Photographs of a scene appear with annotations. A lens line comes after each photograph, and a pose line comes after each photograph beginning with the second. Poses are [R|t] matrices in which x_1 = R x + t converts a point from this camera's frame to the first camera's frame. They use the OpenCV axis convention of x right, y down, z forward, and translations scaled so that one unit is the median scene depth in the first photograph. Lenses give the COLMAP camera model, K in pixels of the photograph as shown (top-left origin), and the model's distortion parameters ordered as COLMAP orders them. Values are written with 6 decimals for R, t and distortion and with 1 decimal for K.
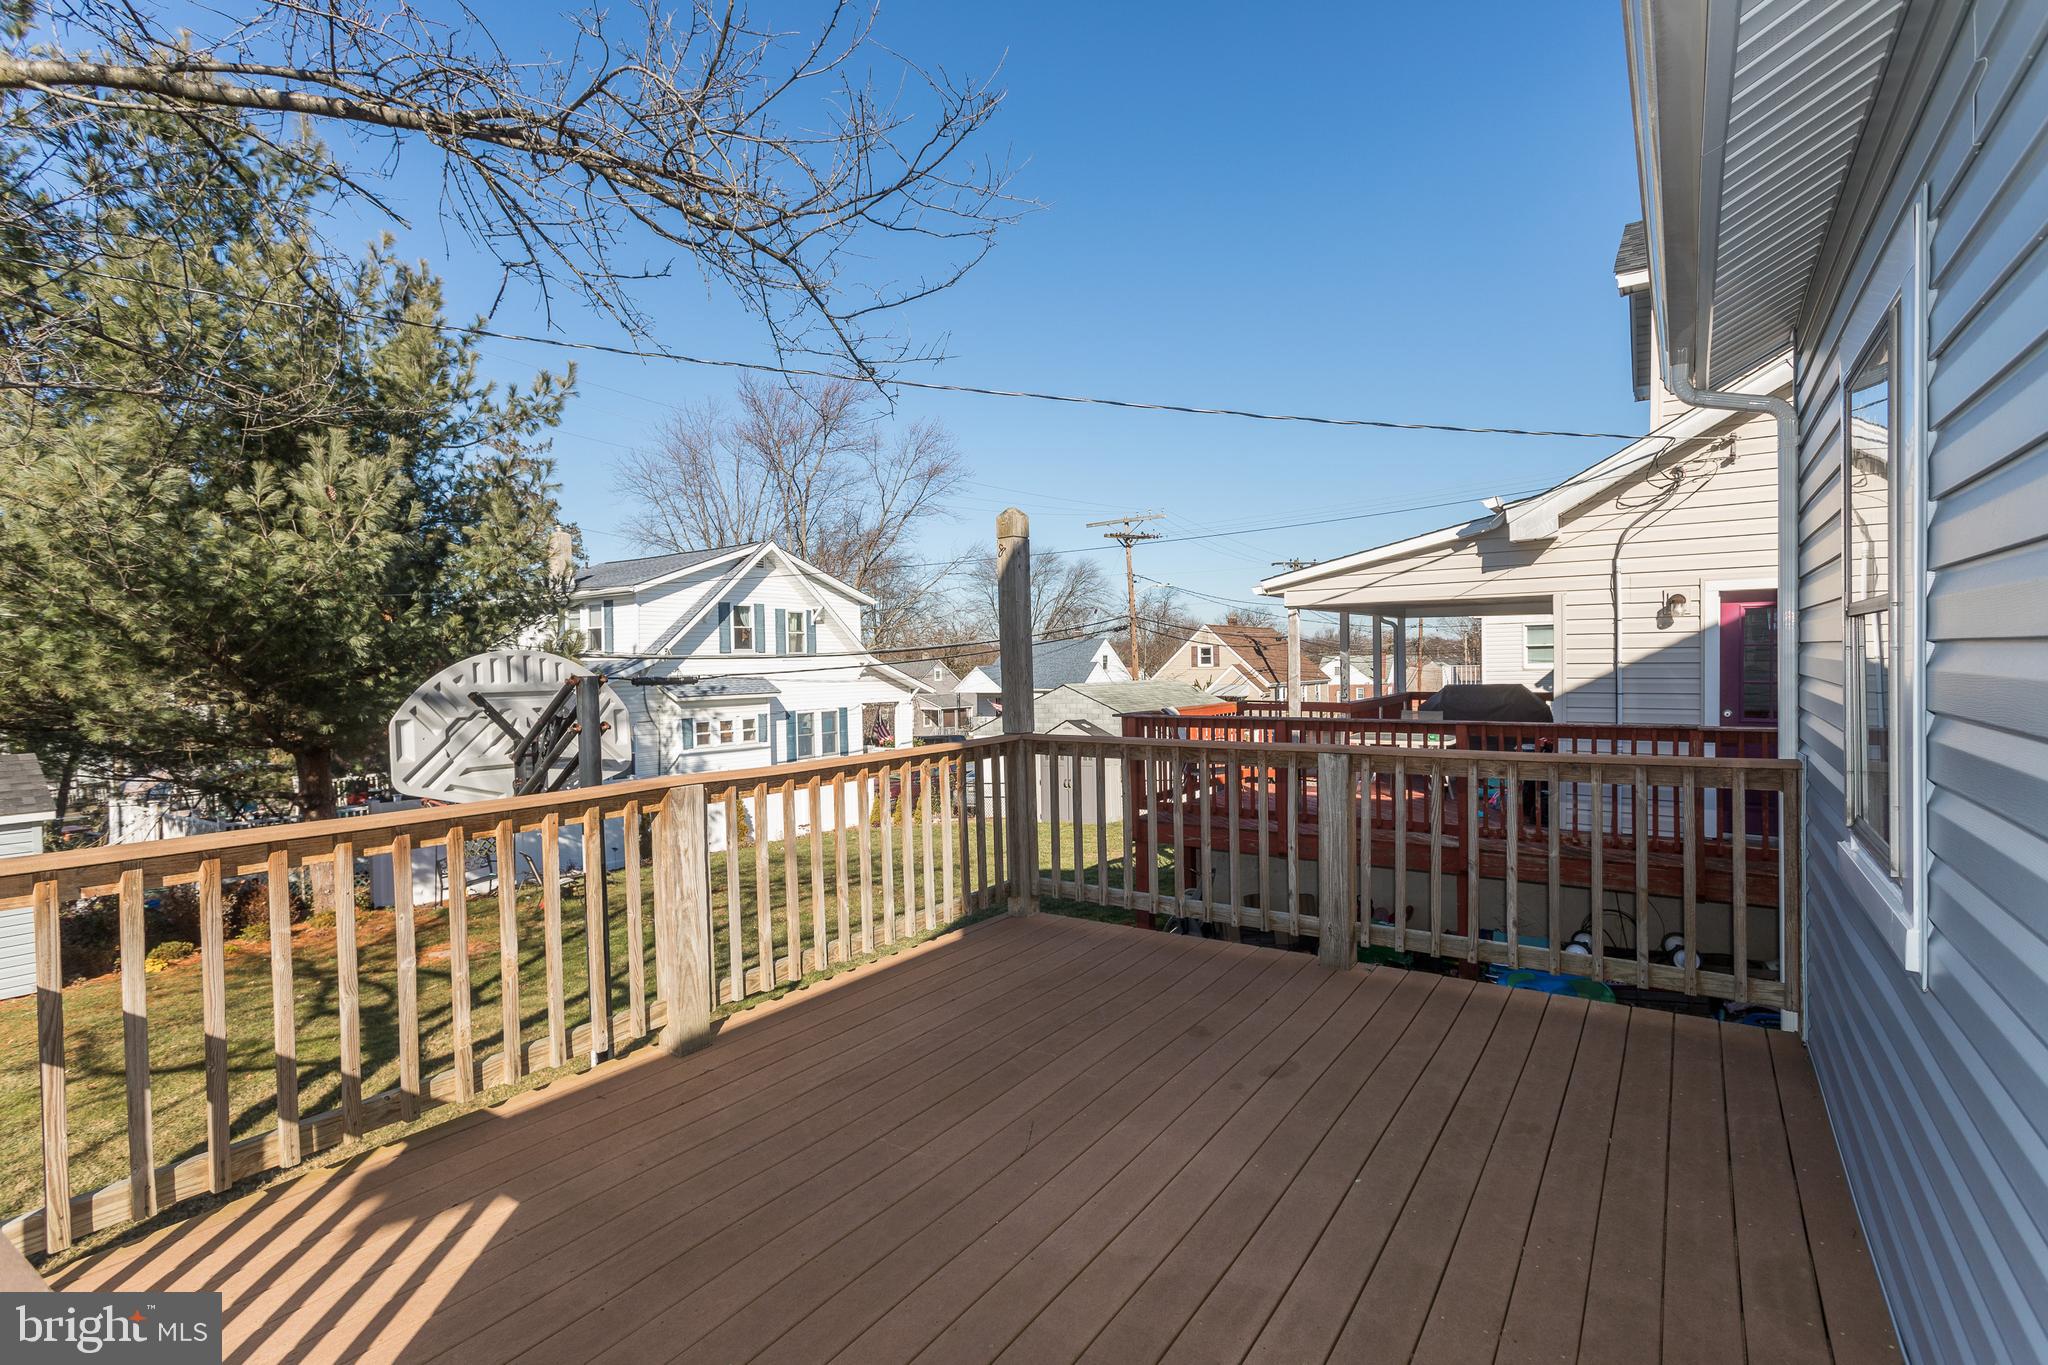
lens RADIAL K [[993.2, 0, 1040.7], [0, 993.2, 677.6], [0, 0, 1]] dist [-0.046251, 0.019940]
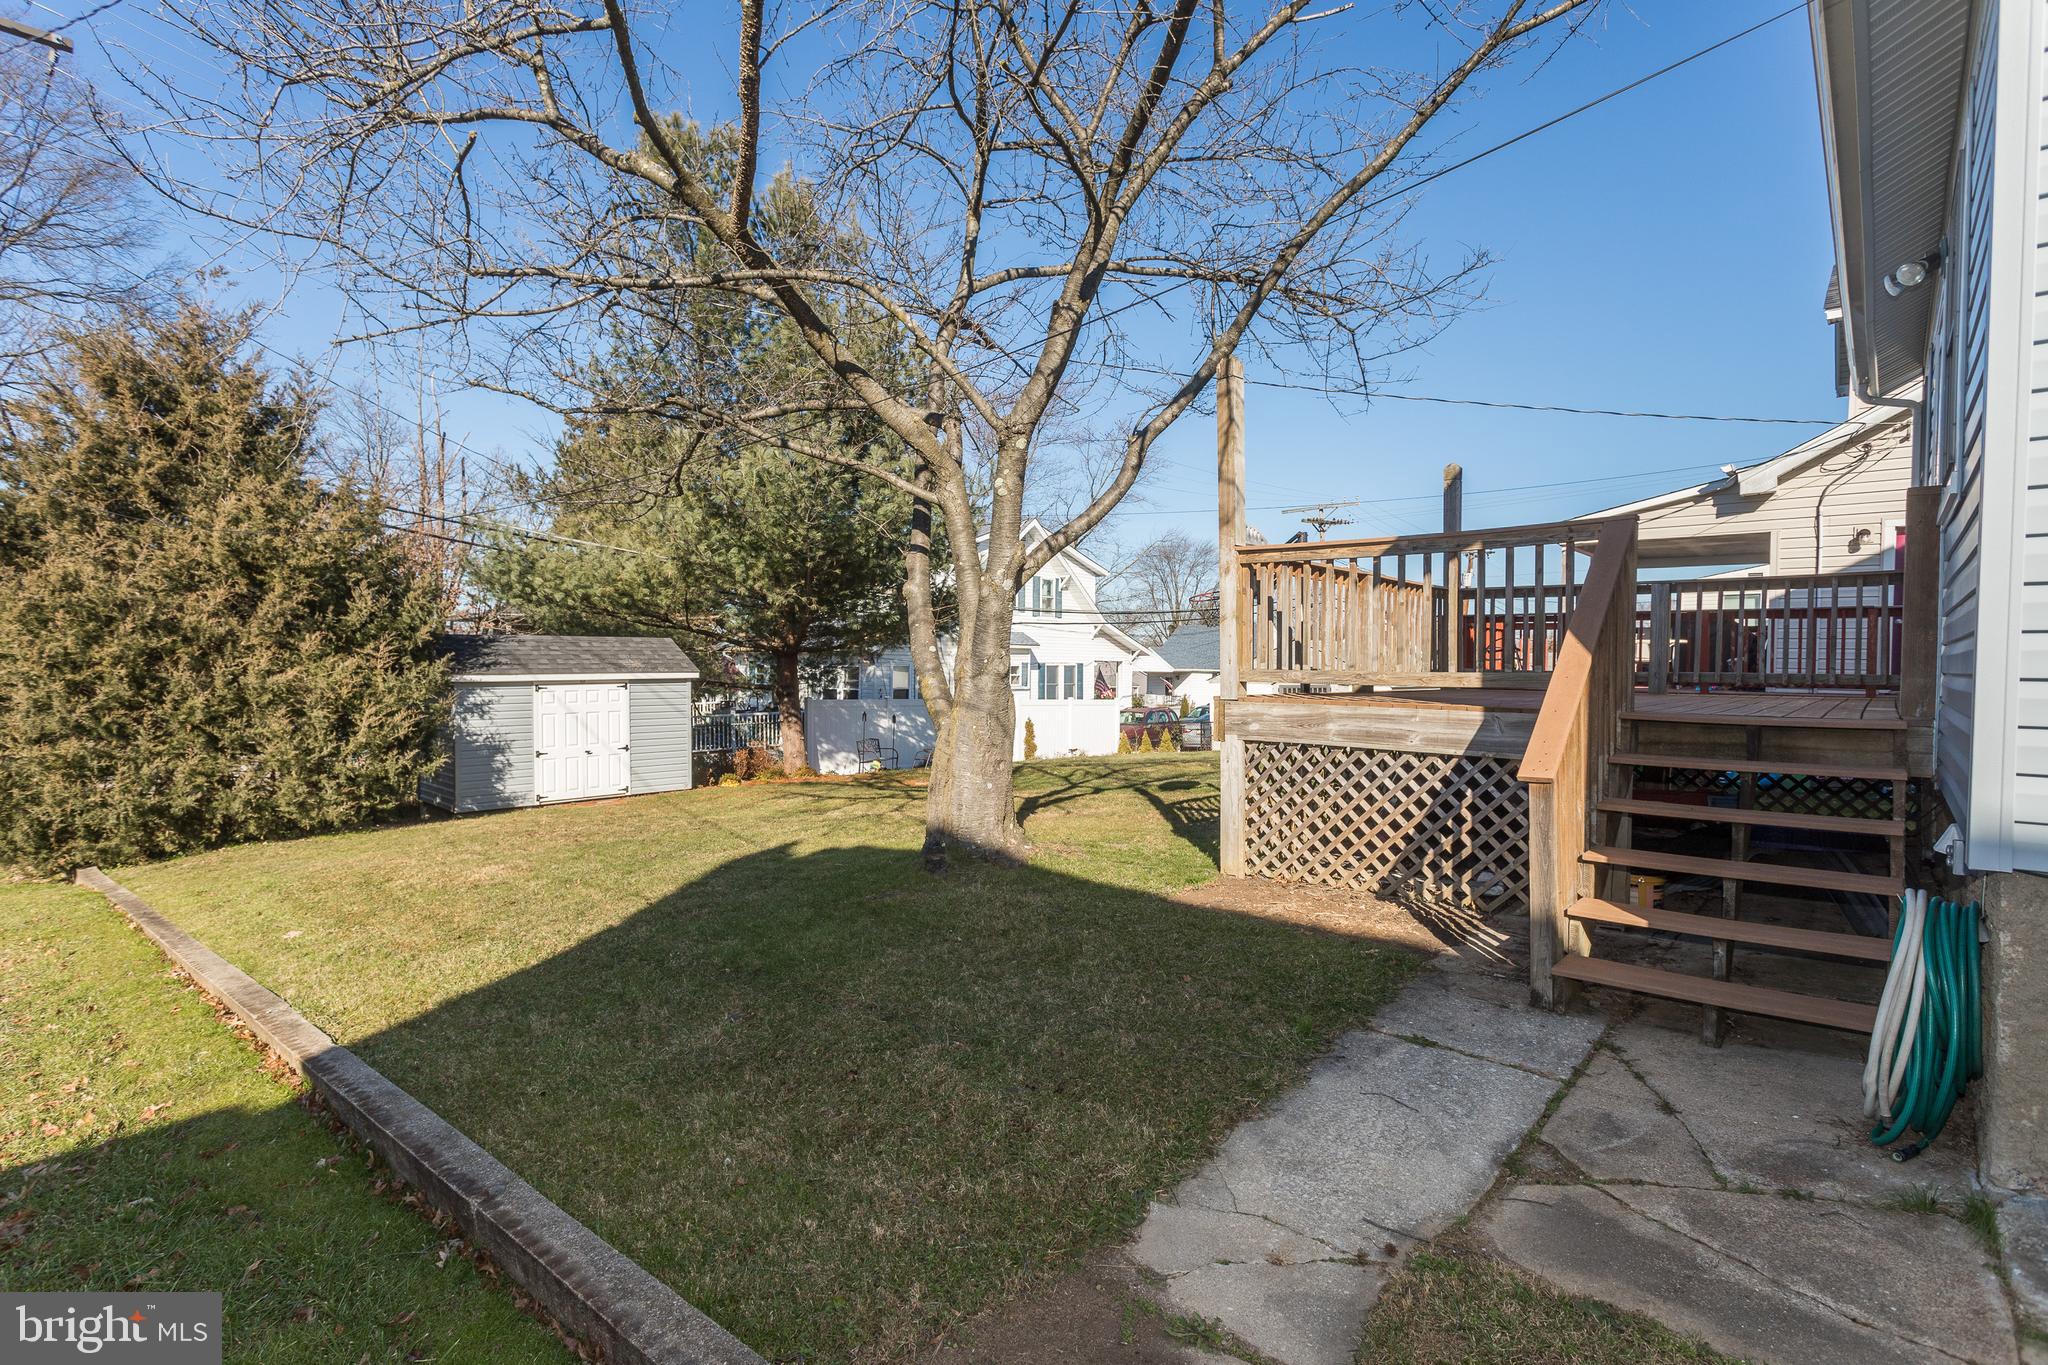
lens RADIAL K [[993.2, 0, 1008.2], [0, 993.2, 678.3], [0, 0, 1]] dist [-0.046251, 0.019940]
pose [[0.987799, 0.029730, -0.152872, -0.404930], [-0.029212, 0.999557, 0.005635, 0.171987], [0.152972, -0.001100, 0.988230, -0.659608]]
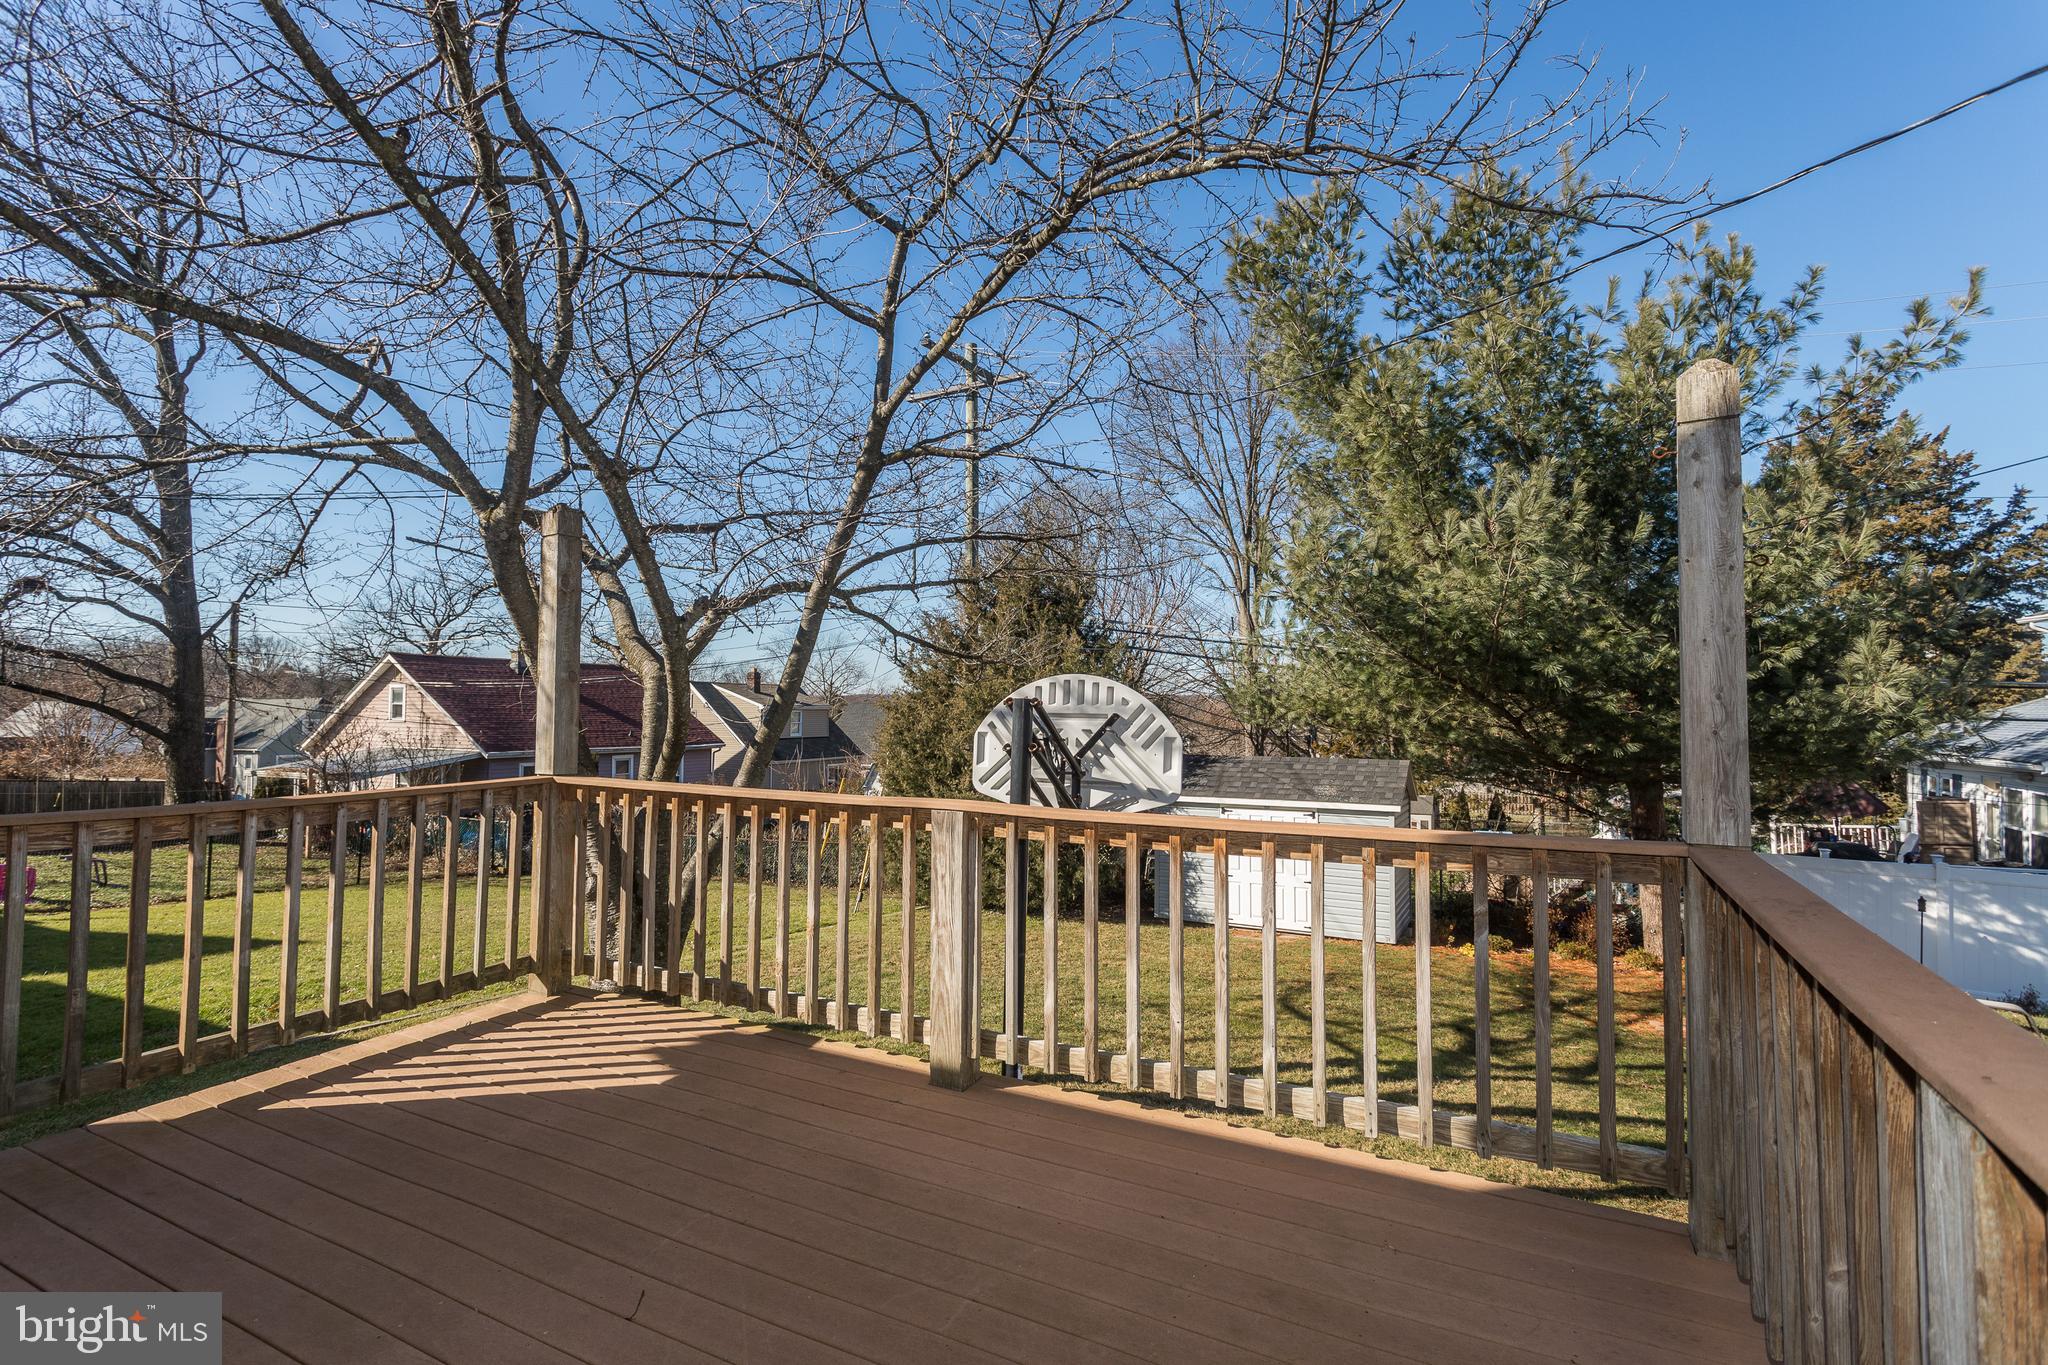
lens RADIAL K [[993.2, 0, 1027.0], [0, 993.2, 665.0], [0, 0, 1]] dist [-0.046251, 0.019940]
pose [[0.075885, -0.019569, -0.996925, 0.326701], [-0.019847, 0.999580, -0.021132, -0.008870], [0.996919, 0.021390, 0.075464, 0.515812]]
